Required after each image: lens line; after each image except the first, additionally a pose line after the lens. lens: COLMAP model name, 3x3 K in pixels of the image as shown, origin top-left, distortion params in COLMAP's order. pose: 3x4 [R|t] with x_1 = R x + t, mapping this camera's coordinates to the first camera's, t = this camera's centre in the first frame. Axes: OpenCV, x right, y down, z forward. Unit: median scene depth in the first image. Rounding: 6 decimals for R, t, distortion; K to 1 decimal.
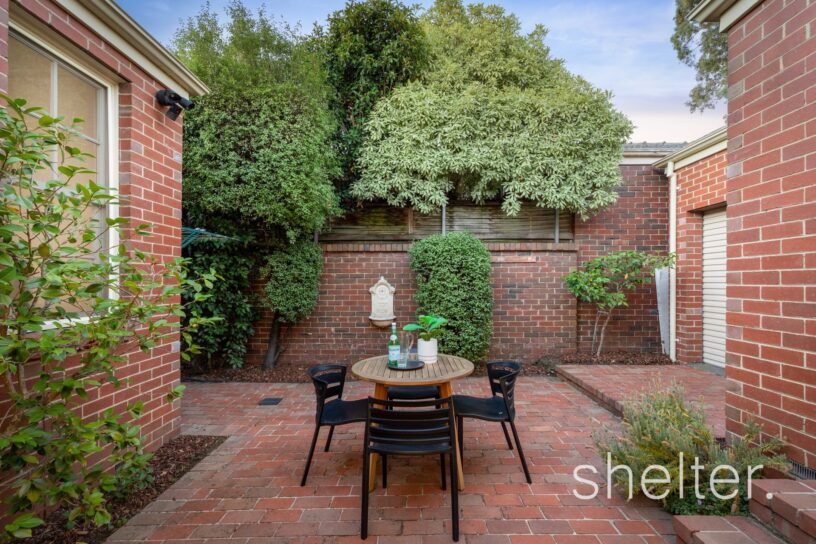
lens RADIAL K [[353.9, 0, 409.2], [0, 353.9, 279.8], [0, 0, 1]] dist [-0.000008, 0.000389]
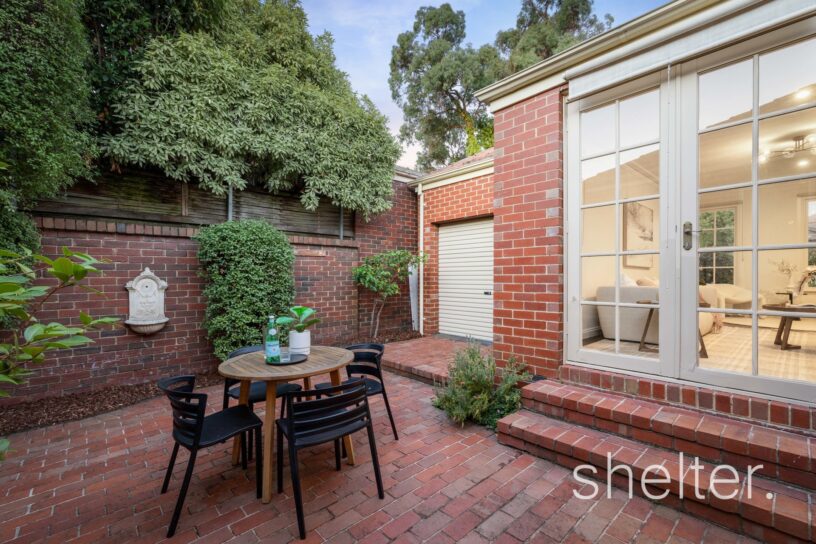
lens RADIAL K [[363.1, 0, 416.6], [0, 363.1, 278.9], [0, 0, 1]] dist [0.001281, 0.000749]
pose [[0.722388, -0.005711, 0.691465, -0.214877], [-0.000366, 0.999963, 0.008642, 0.008723], [-0.691488, -0.006497, 0.722359, 0.031527]]
